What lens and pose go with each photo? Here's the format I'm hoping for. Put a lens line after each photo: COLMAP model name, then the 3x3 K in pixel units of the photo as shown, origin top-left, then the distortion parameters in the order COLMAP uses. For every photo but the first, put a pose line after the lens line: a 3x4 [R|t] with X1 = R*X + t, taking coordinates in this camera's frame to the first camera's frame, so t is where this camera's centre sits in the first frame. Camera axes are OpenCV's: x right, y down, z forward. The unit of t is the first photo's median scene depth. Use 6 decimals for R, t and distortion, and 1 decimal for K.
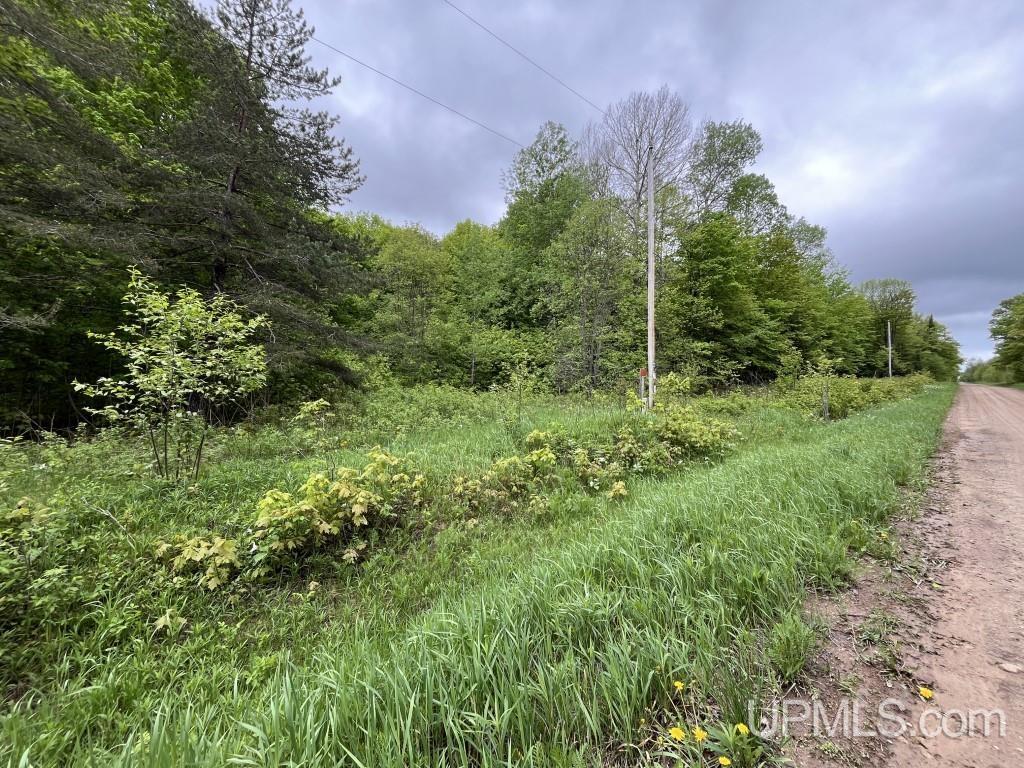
lens RADIAL K [[418.5, 0, 512.0], [0, 418.5, 384.0], [0, 0, 1]] dist [-0.001782, -0.000641]
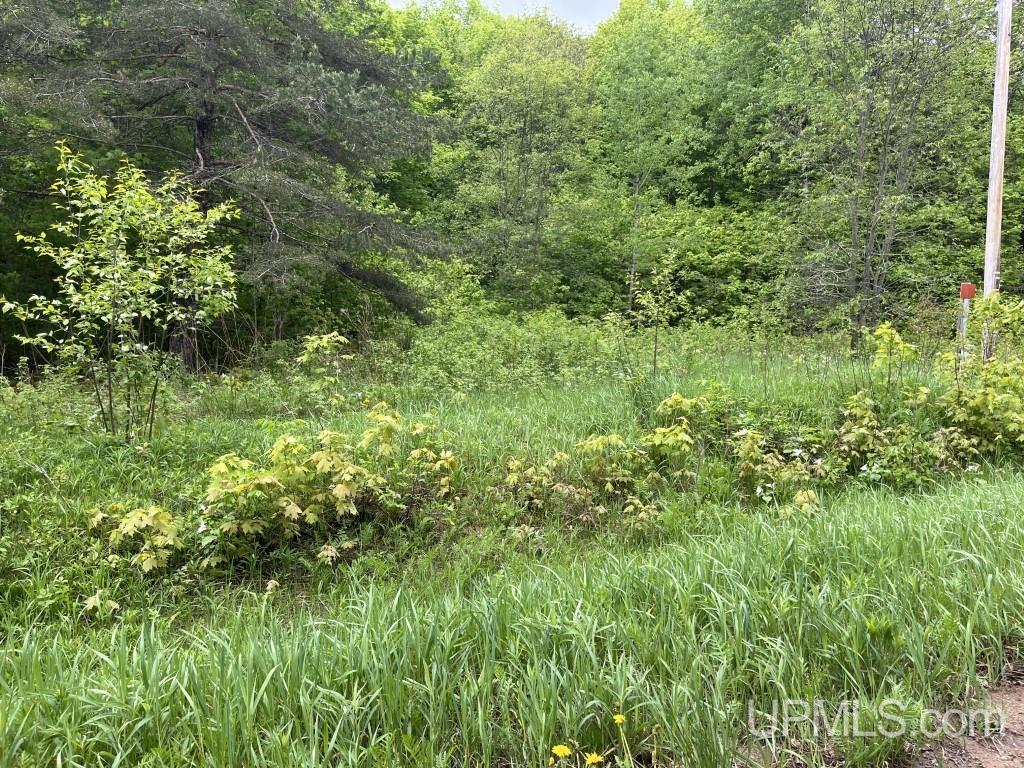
lens RADIAL K [[793.8, 0, 512.0], [0, 793.8, 384.0], [0, 0, 1]] dist [0.080054, -0.119068]
pose [[0.958853, 0.035073, -0.281729, 0.235345], [-0.010093, 0.995924, 0.089635, 0.005021], [0.283724, -0.083104, 0.955298, -0.139030]]
